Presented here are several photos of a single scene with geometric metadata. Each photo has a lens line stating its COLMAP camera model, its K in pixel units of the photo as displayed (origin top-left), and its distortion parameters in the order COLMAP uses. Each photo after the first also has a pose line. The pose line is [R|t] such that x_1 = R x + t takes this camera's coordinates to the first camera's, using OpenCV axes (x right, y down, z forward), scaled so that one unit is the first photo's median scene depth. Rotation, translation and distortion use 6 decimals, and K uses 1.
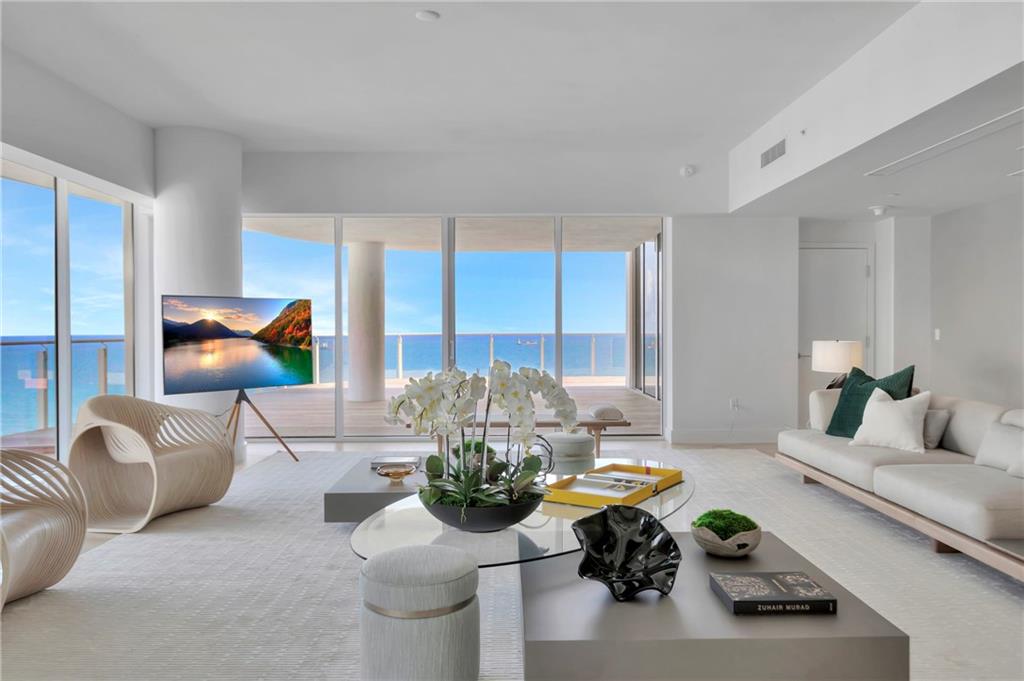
lens RADIAL K [[713.4, 0, 511.5], [0, 713.4, 336.6], [0, 0, 1]] dist [0.002417, 0.000406]
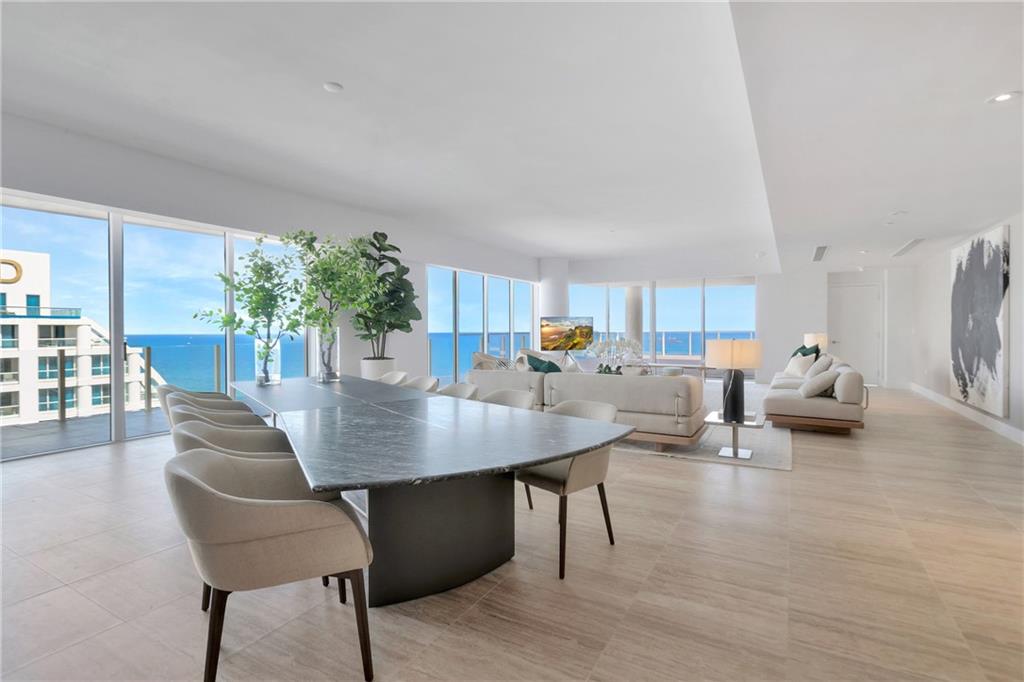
lens RADIAL K [[499.5, 0, 511.2], [0, 499.5, 338.0], [0, 0, 1]] dist [0.010760, 0.000128]
pose [[0.869143, 0.003055, -0.494551, 0.357075], [0.000546, 0.999974, 0.007137, 0.009036], [0.494561, -0.006473, 0.869119, -0.722134]]
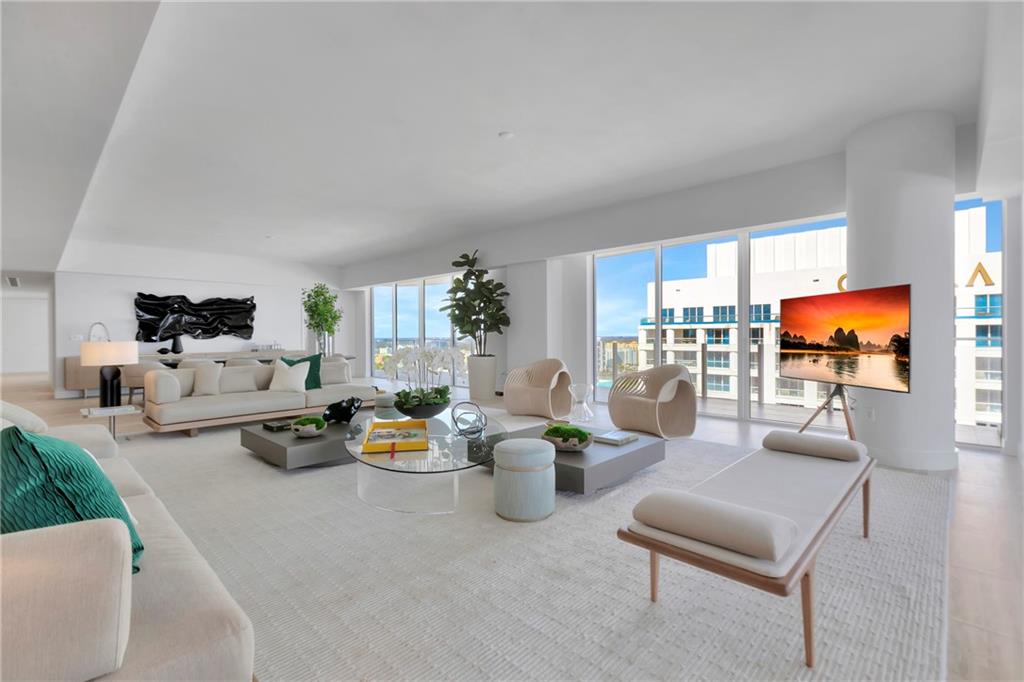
lens RADIAL K [[469.2, 0, 517.4], [0, 469.2, 339.7], [0, 0, 1]] dist [-0.004355, -0.000772]
pose [[-0.692721, 0.008895, -0.721151, 0.380774], [-0.001628, 0.999902, 0.013897, 0.000994], [0.721204, 0.010801, -0.692639, 1.094862]]
